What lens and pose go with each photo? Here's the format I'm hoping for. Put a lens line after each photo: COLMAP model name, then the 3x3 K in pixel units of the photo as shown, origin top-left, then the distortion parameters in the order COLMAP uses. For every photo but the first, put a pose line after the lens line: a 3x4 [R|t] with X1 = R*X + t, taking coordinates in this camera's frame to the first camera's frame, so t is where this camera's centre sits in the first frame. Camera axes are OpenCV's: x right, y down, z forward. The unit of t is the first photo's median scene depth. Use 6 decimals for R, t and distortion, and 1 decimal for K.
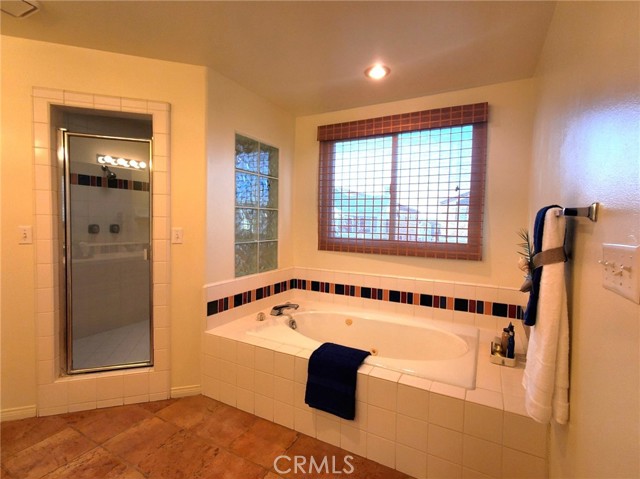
lens RADIAL K [[310.3, 0, 319.6], [0, 310.3, 238.9], [0, 0, 1]] dist [-0.000824, 0.005118]
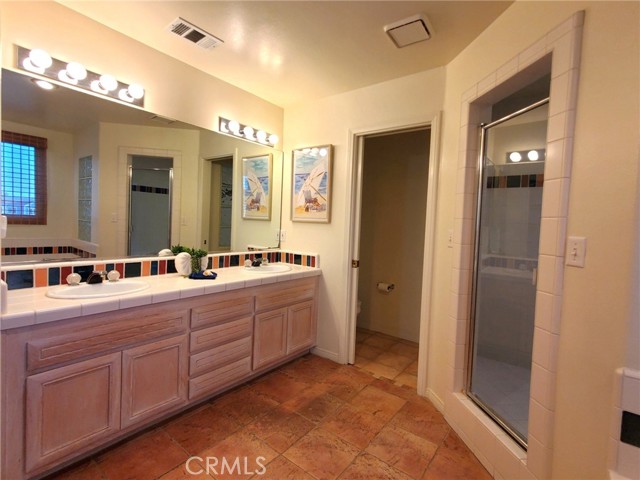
lens RADIAL K [[310.3, 0, 320.2], [0, 310.3, 235.2], [0, 0, 1]] dist [-0.000824, 0.005118]
pose [[-0.151543, 0.016538, -0.988312, 0.140606], [-0.095322, 0.994955, 0.031265, -0.013171], [0.983844, 0.098946, -0.149202, 0.652271]]
